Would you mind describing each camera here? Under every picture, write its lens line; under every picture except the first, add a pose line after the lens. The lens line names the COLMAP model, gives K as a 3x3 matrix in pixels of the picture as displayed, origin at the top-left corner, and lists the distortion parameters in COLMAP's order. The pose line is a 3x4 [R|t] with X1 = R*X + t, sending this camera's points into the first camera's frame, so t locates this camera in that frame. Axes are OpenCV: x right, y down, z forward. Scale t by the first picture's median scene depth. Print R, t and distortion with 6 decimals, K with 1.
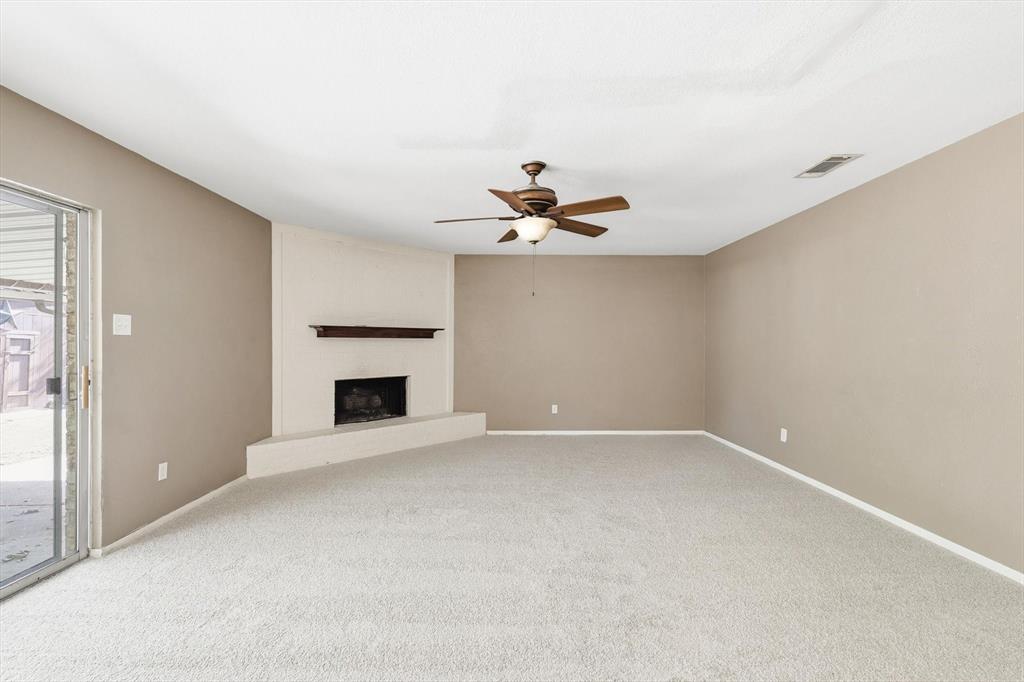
lens RADIAL K [[450.2, 0, 515.5], [0, 450.2, 338.1], [0, 0, 1]] dist [0.000714, -0.000334]
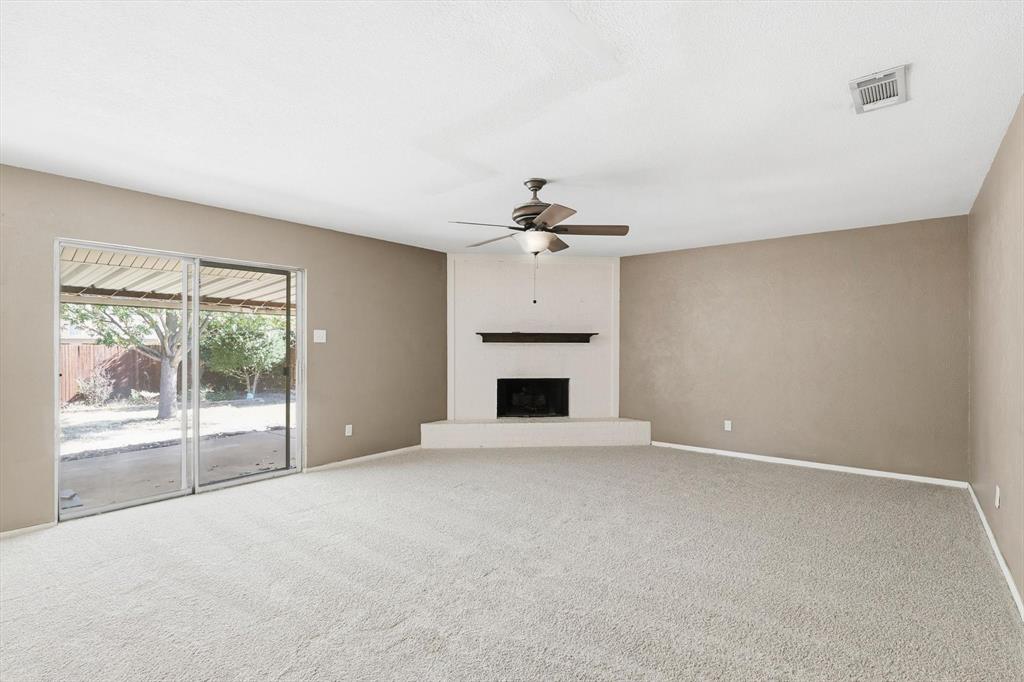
lens RADIAL K [[486.0, 0, 516.5], [0, 486.0, 338.9], [0, 0, 1]] dist [0.004137, 0.000073]
pose [[0.771295, -0.009248, -0.636411, 0.493772], [0.005854, 0.999955, -0.007436, -0.001251], [0.636451, 0.002010, 0.771314, 0.052886]]
